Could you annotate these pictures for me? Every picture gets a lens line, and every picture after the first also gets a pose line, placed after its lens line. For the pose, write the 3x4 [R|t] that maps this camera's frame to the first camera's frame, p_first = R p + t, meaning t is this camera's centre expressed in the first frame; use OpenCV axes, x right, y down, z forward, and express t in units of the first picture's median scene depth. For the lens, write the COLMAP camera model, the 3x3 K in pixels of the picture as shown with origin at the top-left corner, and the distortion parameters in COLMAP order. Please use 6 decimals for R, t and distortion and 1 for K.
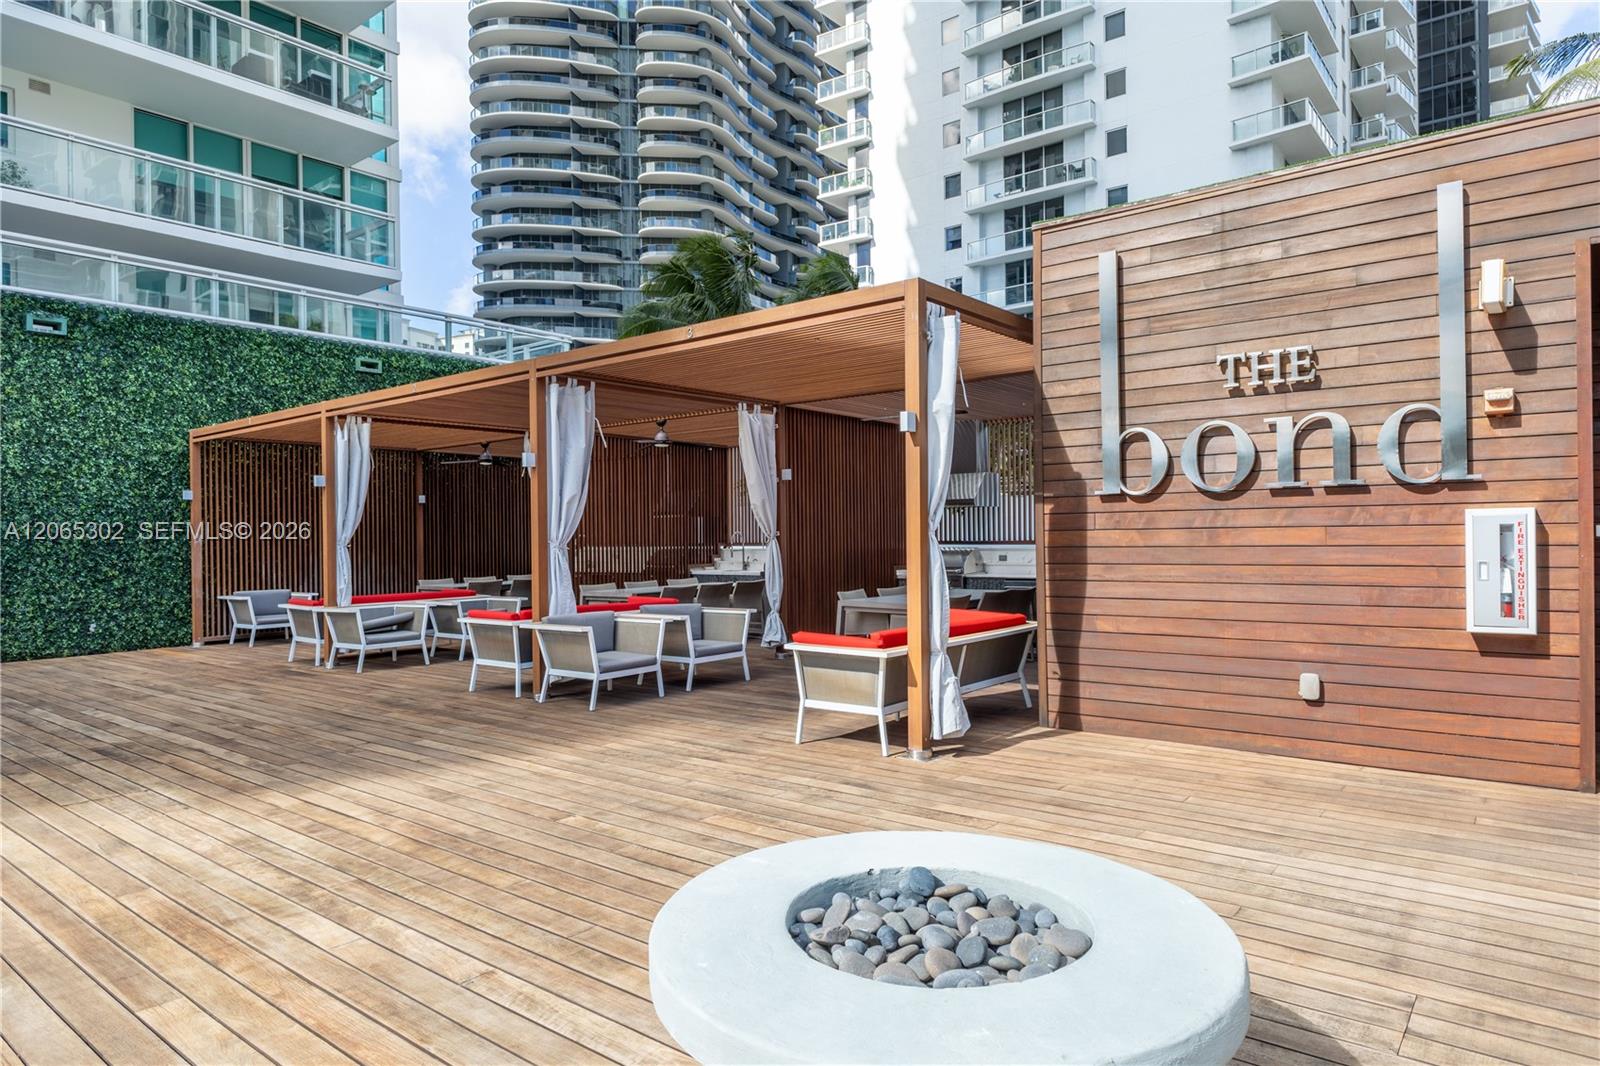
lens RADIAL K [[965.0, 0, 800.0], [0, 965.0, 533.0], [0, 0, 1]] dist [-0.005694, -0.000482]
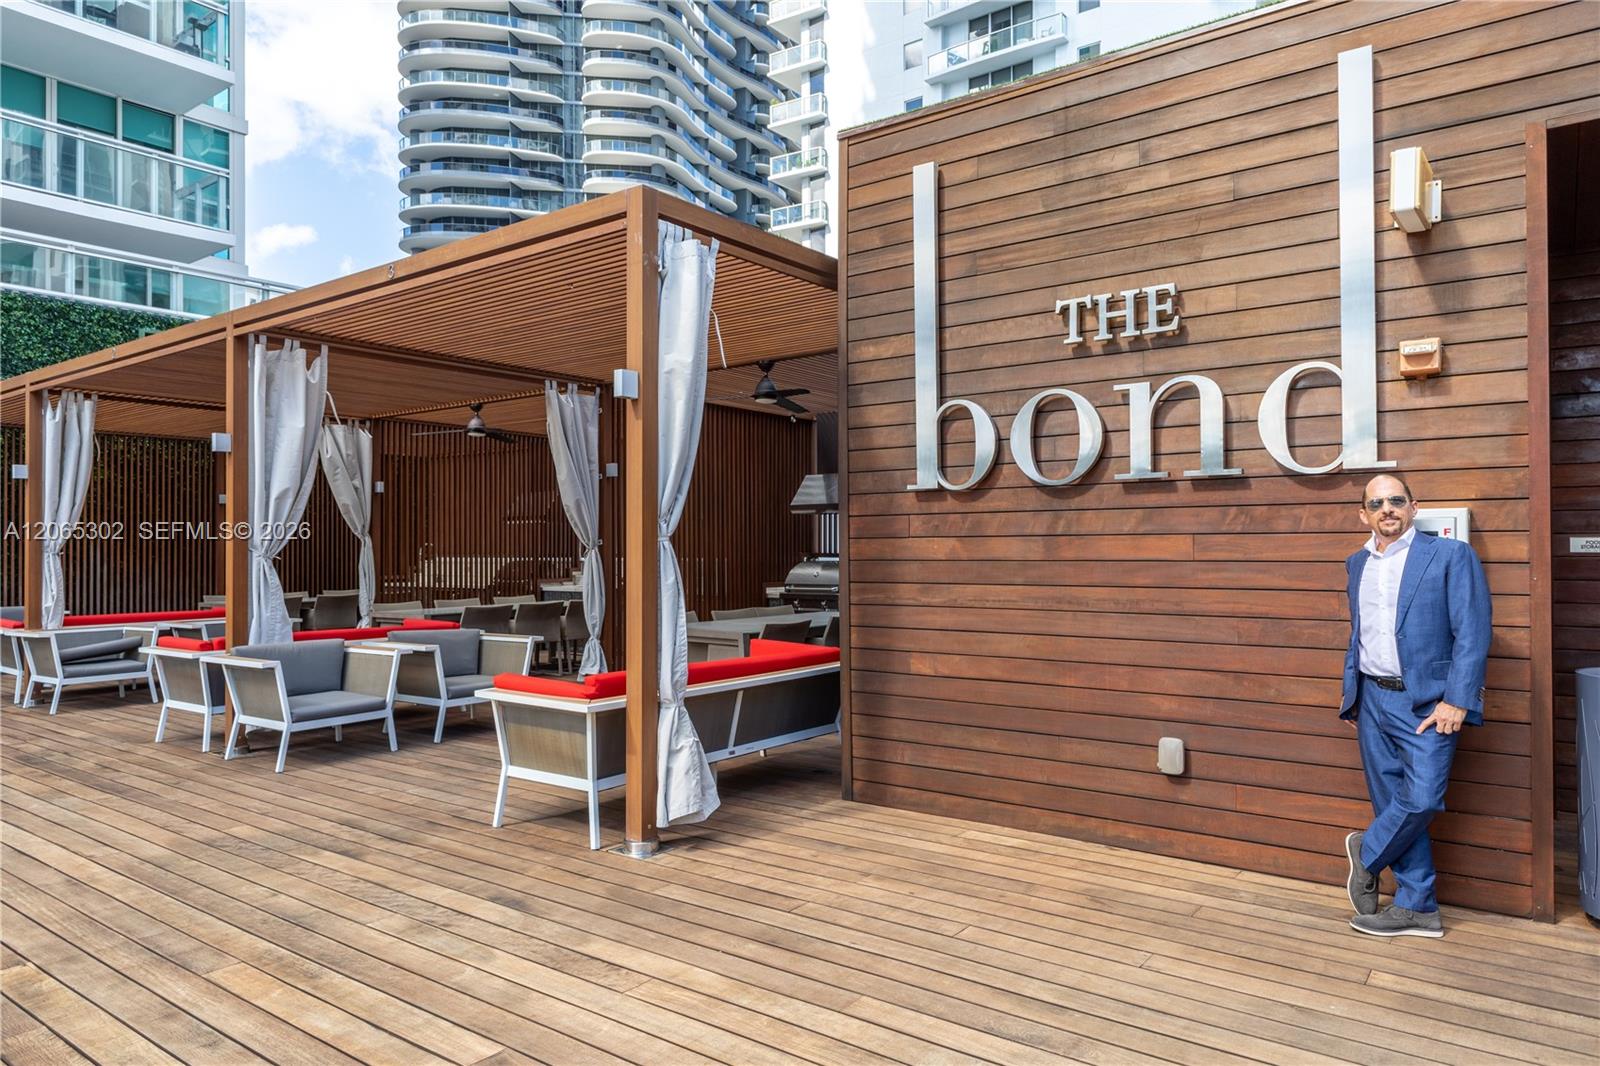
lens RADIAL K [[1033.1, 0, 800.0], [0, 1033.1, 533.0], [0, 0, 1]] dist [0.006384, -0.002822]
pose [[0.999503, 0.008064, 0.030473, 0.201816], [-0.007701, 0.999898, -0.011999, 0.003493], [-0.030567, 0.011759, 0.999464, 0.207799]]
